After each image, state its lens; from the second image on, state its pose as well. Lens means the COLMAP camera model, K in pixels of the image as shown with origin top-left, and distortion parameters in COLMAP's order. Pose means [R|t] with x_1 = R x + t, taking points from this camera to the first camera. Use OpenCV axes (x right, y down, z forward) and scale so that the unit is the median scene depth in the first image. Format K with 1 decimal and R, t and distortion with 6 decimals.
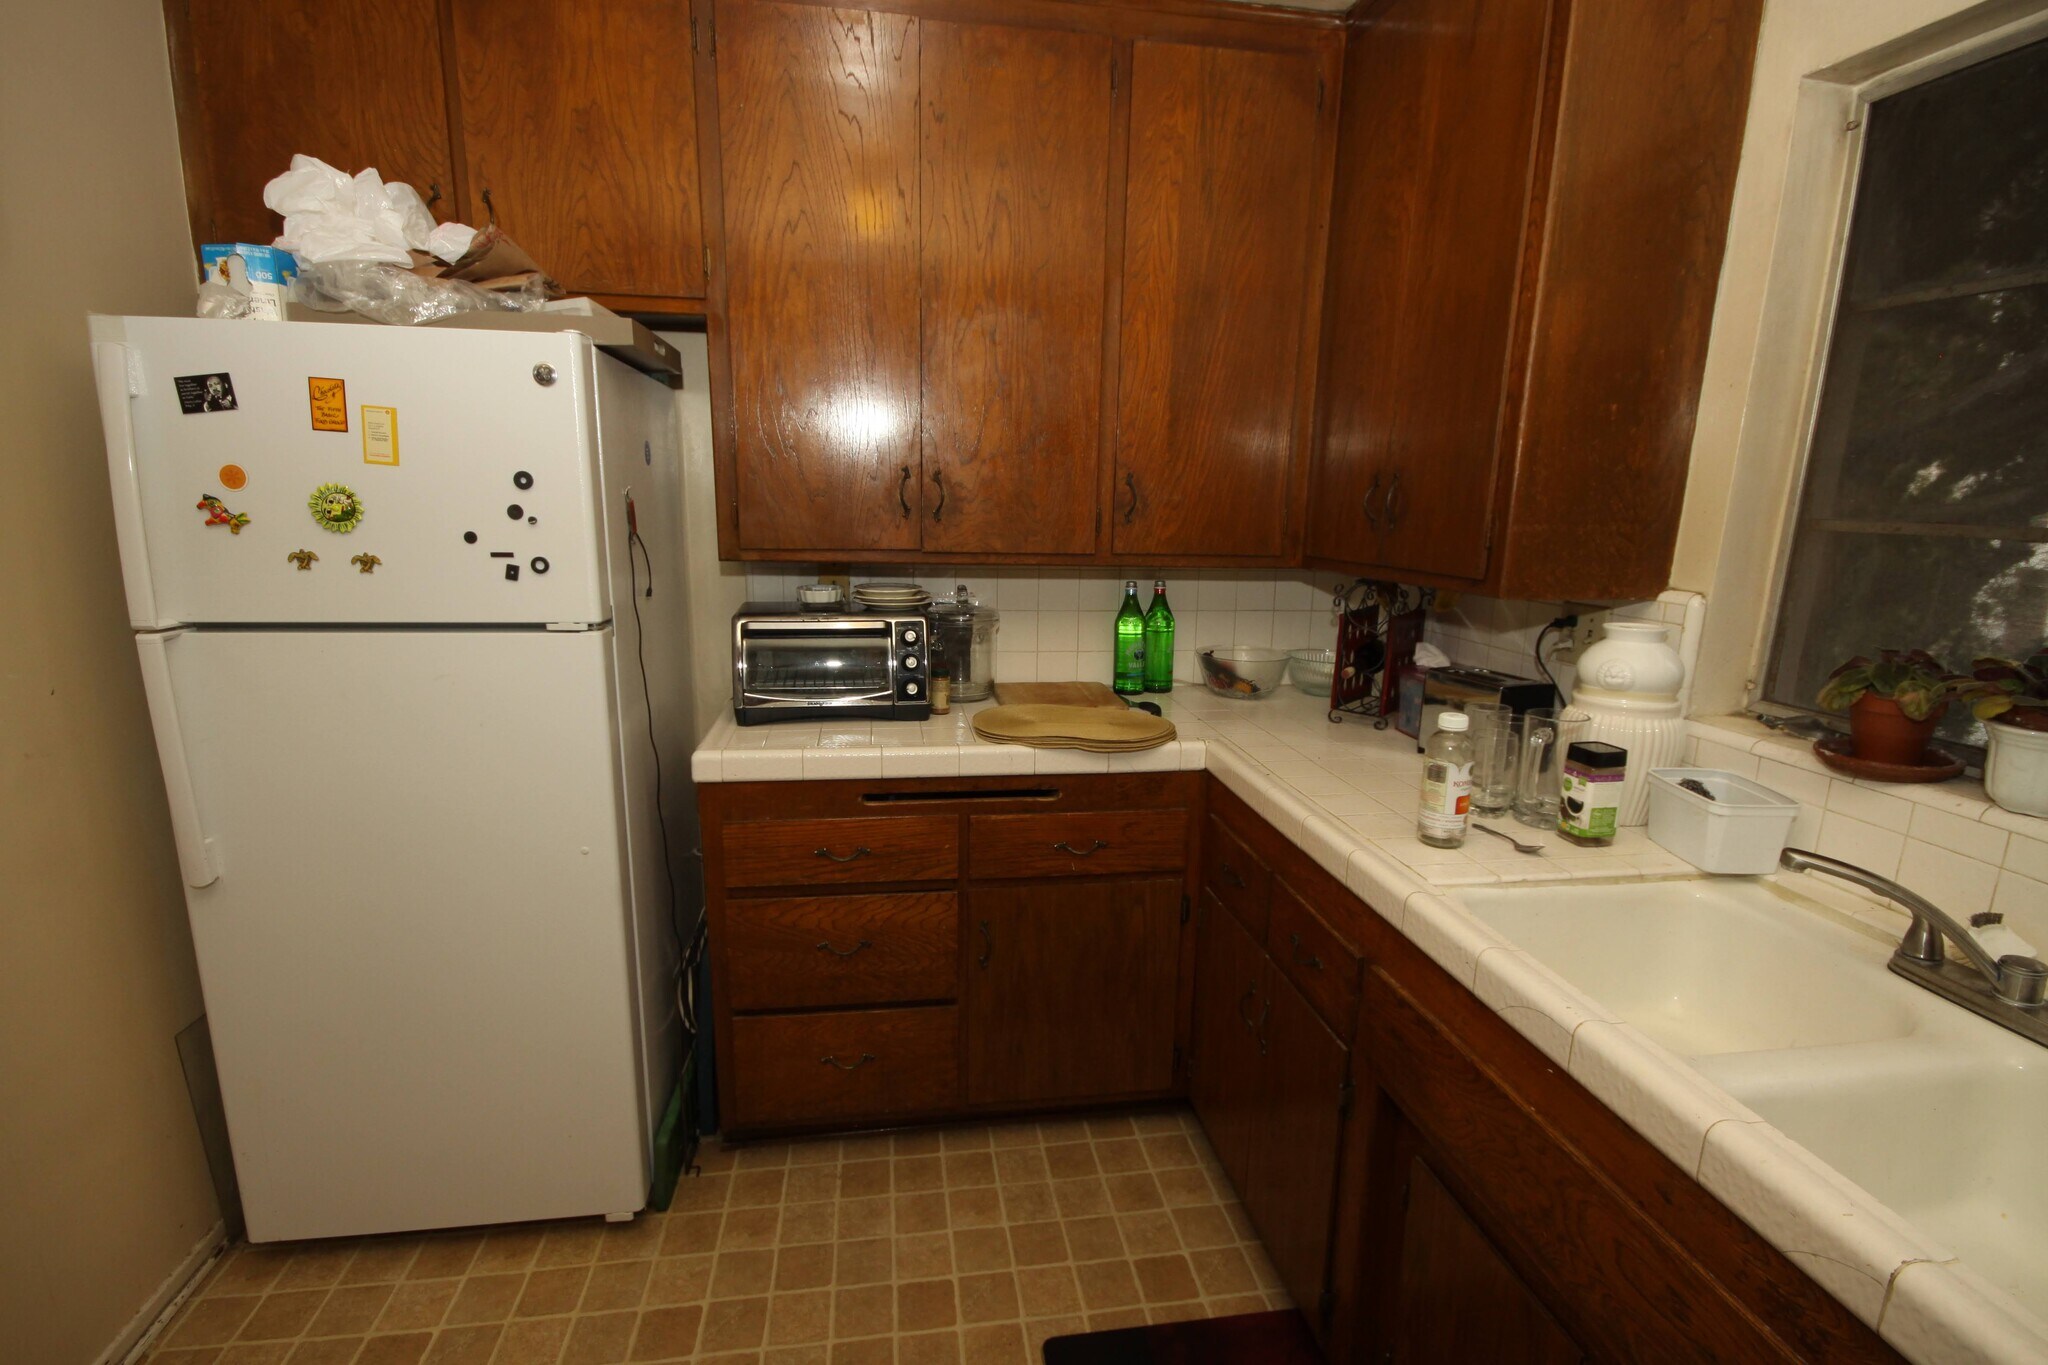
lens RADIAL K [[946.2, 0, 1020.1], [0, 946.2, 709.3], [0, 0, 1]] dist [-0.015146, -0.000087]
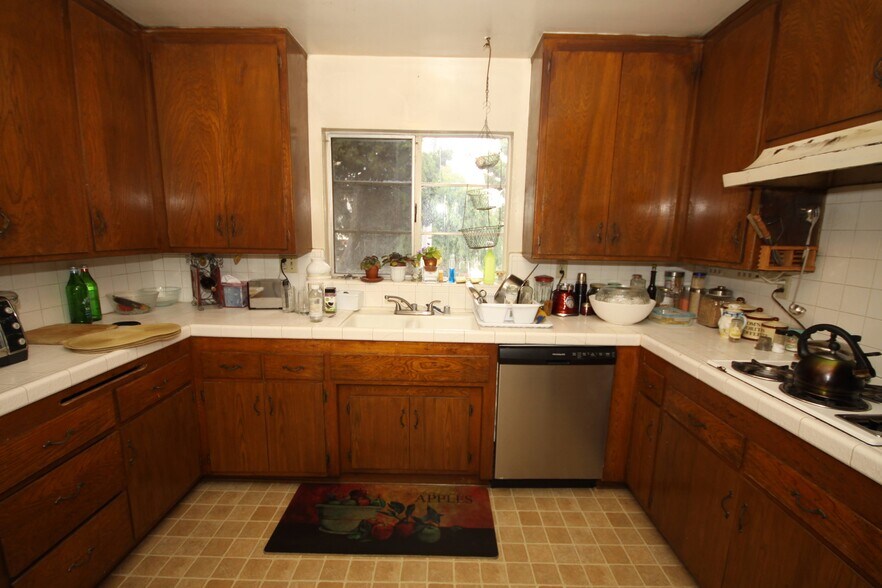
lens RADIAL K [[407.2, 0, 438.3], [0, 407.2, 305.2], [0, 0, 1]] dist [0.015249, -0.013596]
pose [[0.149620, -0.190990, 0.970122, -0.716275], [0.199707, 0.966782, 0.159532, -0.053609], [-0.968365, 0.169871, 0.182792, 0.182577]]
